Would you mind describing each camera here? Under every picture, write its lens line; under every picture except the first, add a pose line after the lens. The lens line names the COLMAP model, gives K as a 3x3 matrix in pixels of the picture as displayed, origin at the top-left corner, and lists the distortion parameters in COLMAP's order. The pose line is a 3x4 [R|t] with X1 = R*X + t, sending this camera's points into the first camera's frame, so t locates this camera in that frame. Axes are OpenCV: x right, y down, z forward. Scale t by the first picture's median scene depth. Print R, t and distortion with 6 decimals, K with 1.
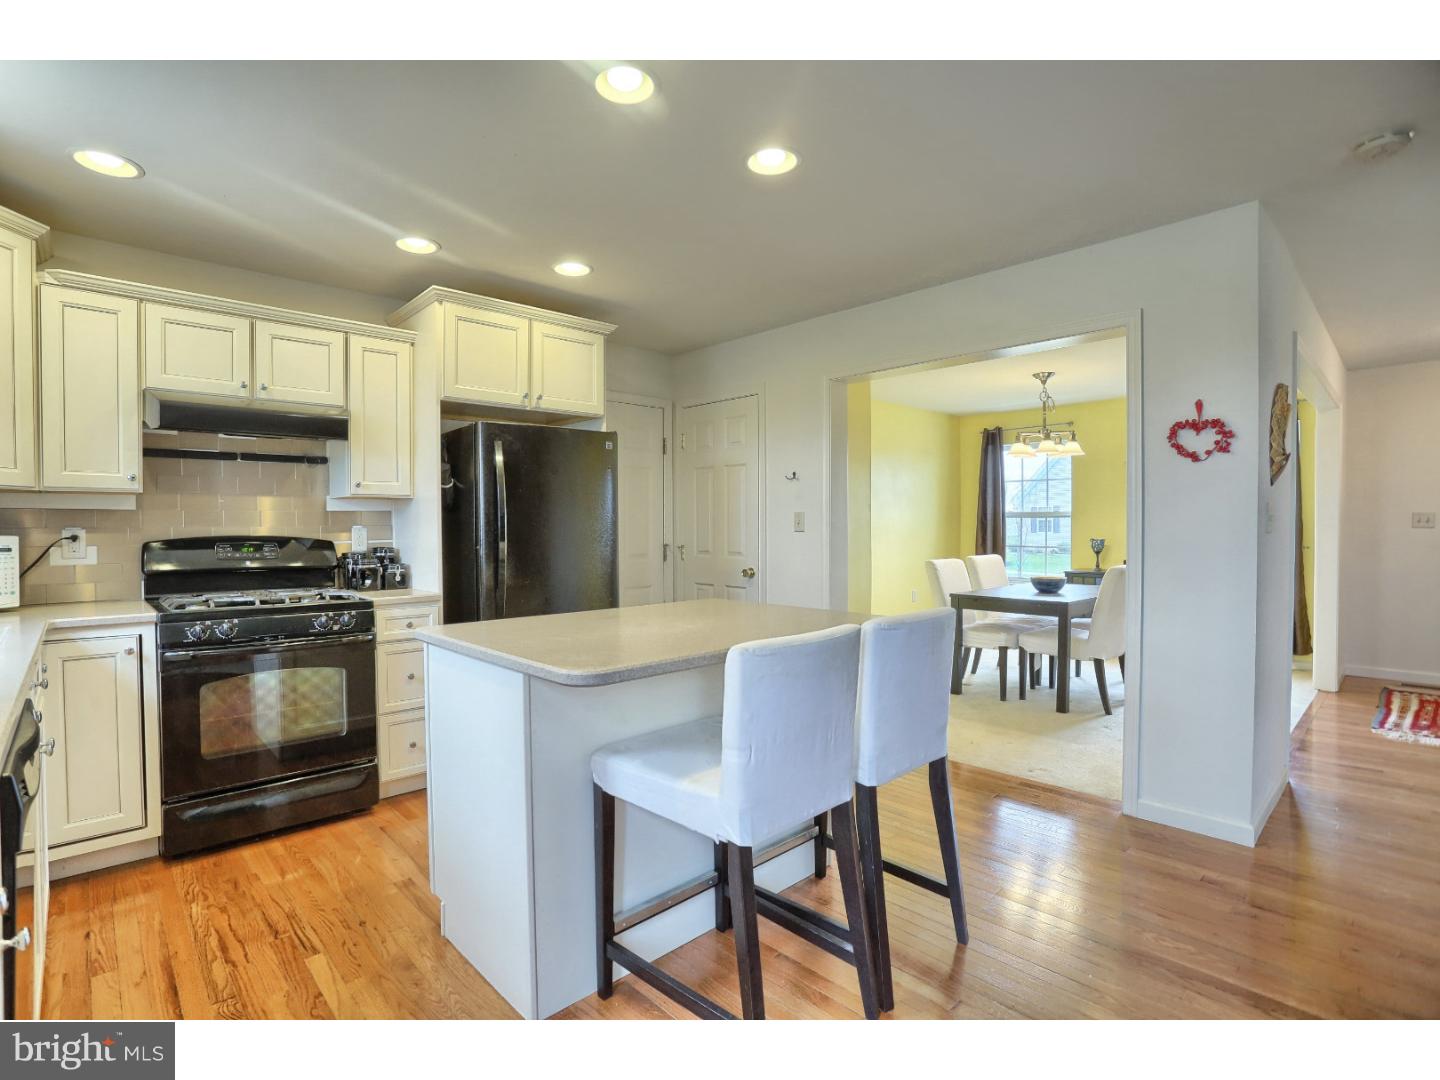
lens RADIAL K [[709.5, 0, 709.2], [0, 709.5, 542.8], [0, 0, 1]] dist [-0.071182, 0.039698]
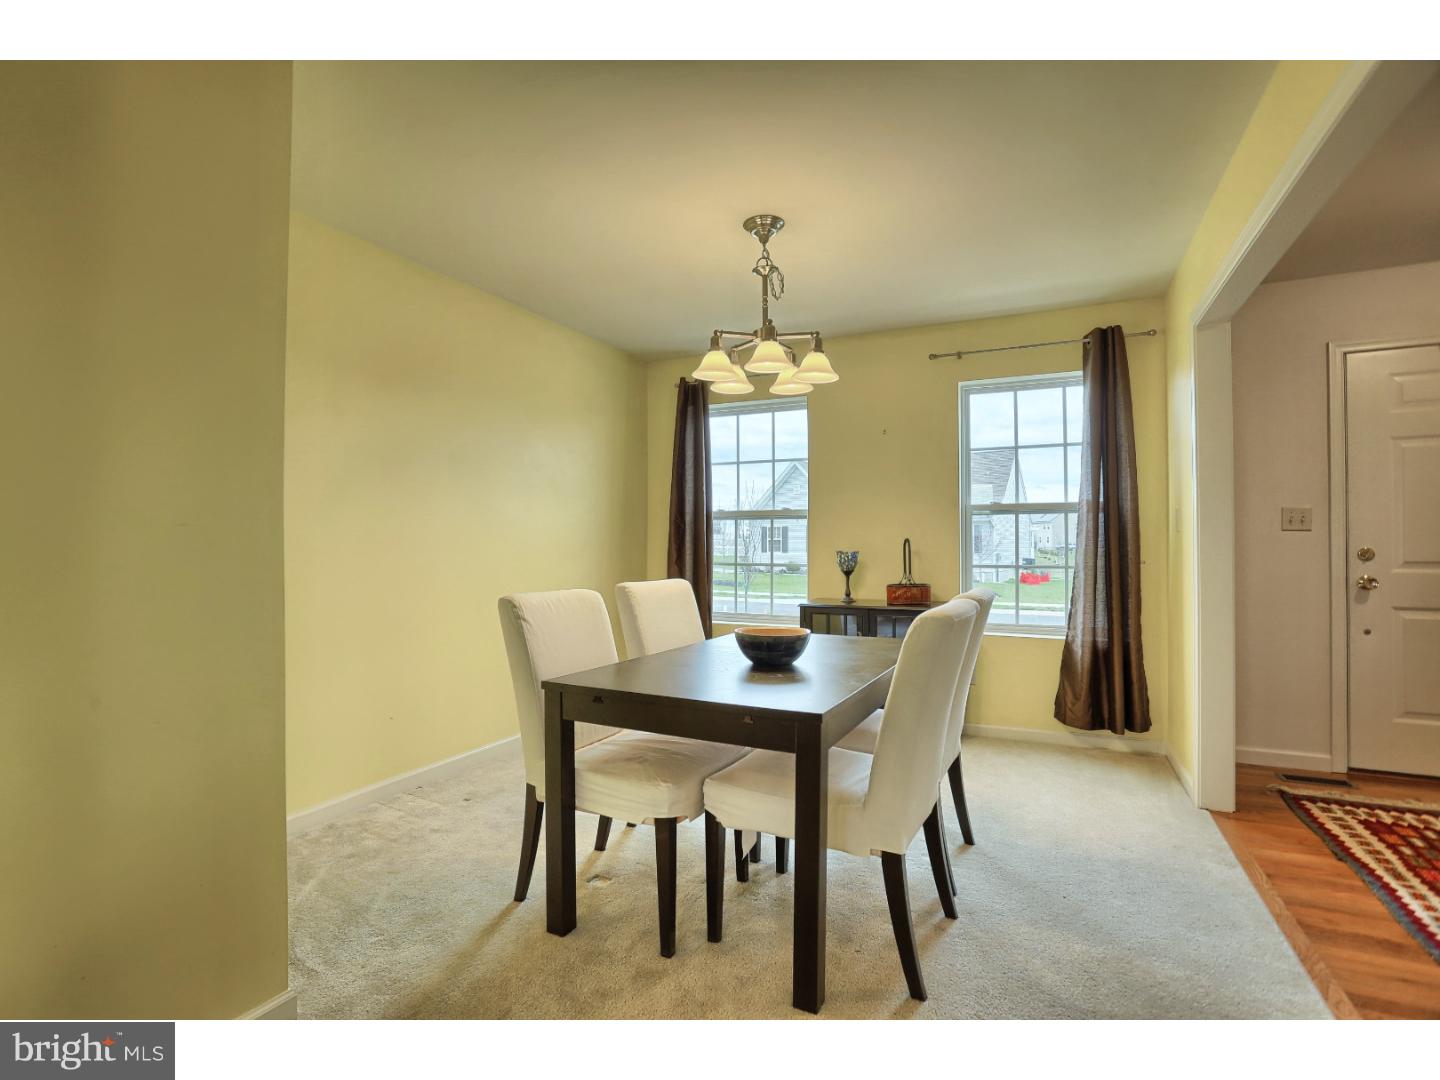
lens RADIAL K [[709.5, 0, 709.2], [0, 709.5, 542.8], [0, 0, 1]] dist [-0.071182, 0.039698]
pose [[0.937443, 0.006926, 0.348070, 0.280127], [0.003354, 0.999576, -0.028924, 0.006282], [-0.348123, 0.028282, 0.937022, 0.570087]]
